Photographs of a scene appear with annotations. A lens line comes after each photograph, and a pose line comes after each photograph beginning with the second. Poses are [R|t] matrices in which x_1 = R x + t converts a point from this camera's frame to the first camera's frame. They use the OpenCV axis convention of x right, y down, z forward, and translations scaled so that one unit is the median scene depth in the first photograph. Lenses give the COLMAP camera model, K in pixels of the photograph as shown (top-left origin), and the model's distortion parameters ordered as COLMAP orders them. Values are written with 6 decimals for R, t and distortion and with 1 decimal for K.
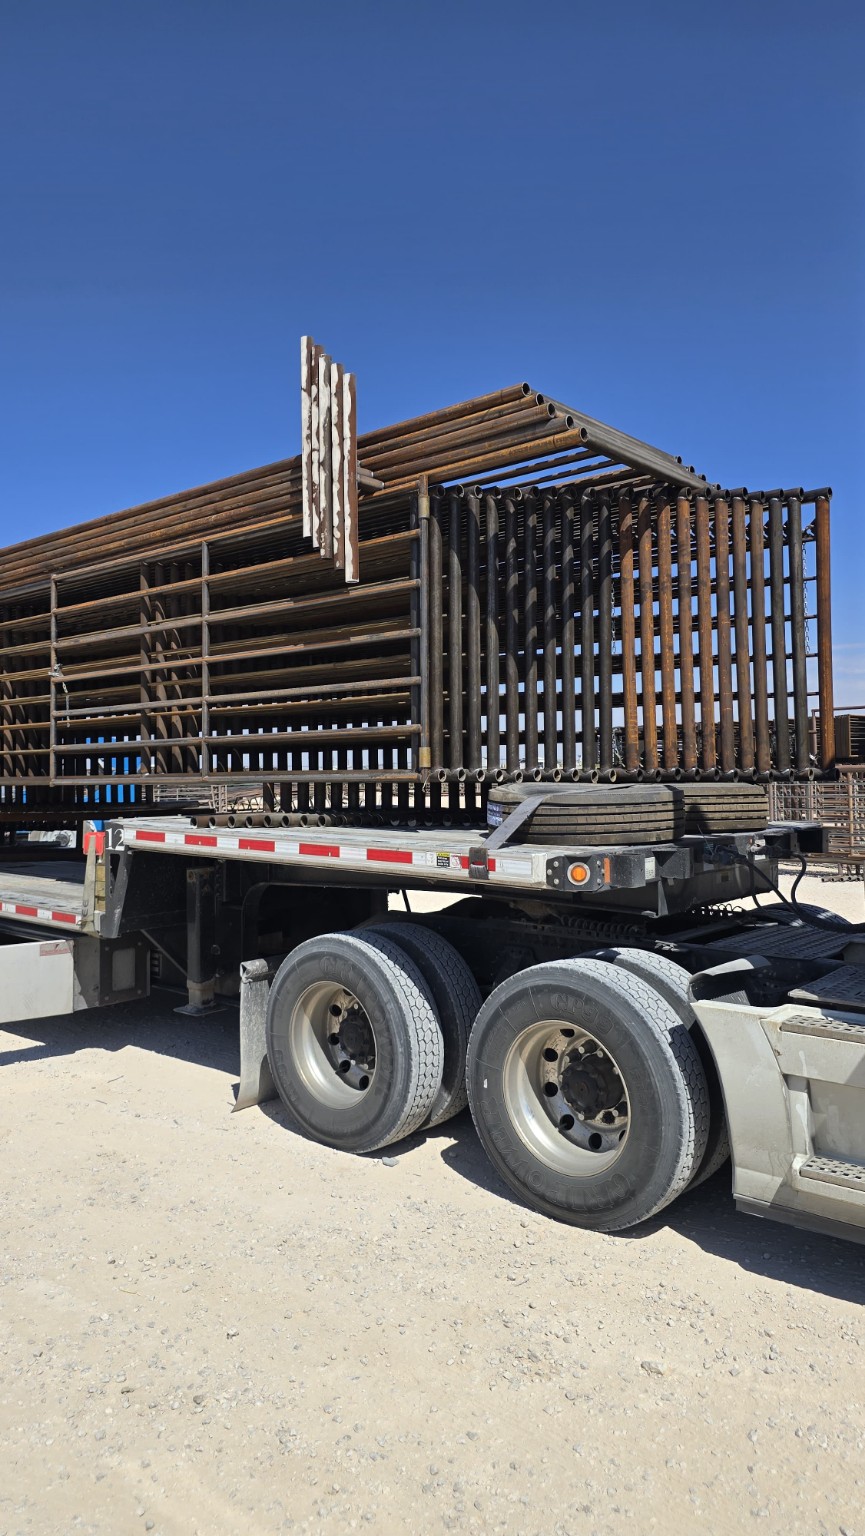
lens RADIAL K [[1056.2, 0, 431.9], [0, 1056.2, 761.9], [0, 0, 1]] dist [-0.046899, -0.000301]
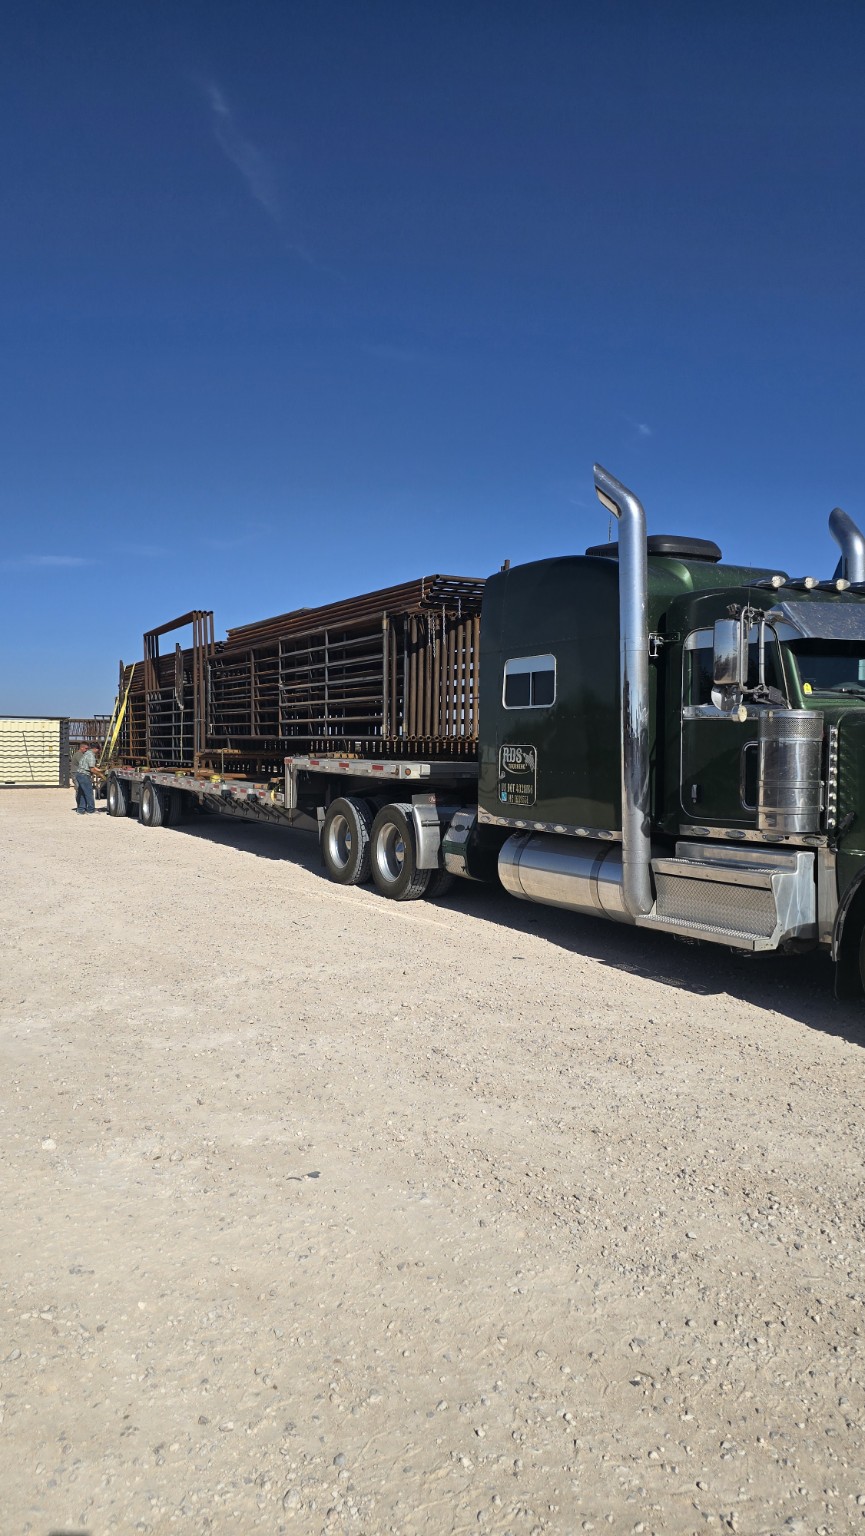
lens RADIAL K [[1056.2, 0, 432.8], [0, 1056.2, 769.2], [0, 0, 1]] dist [-0.046899, -0.000301]
pose [[0.933920, 0.020443, -0.356896, 0.789167], [-0.002513, 0.998714, 0.050631, -0.029797], [0.357472, -0.046388, 0.932771, -0.997415]]
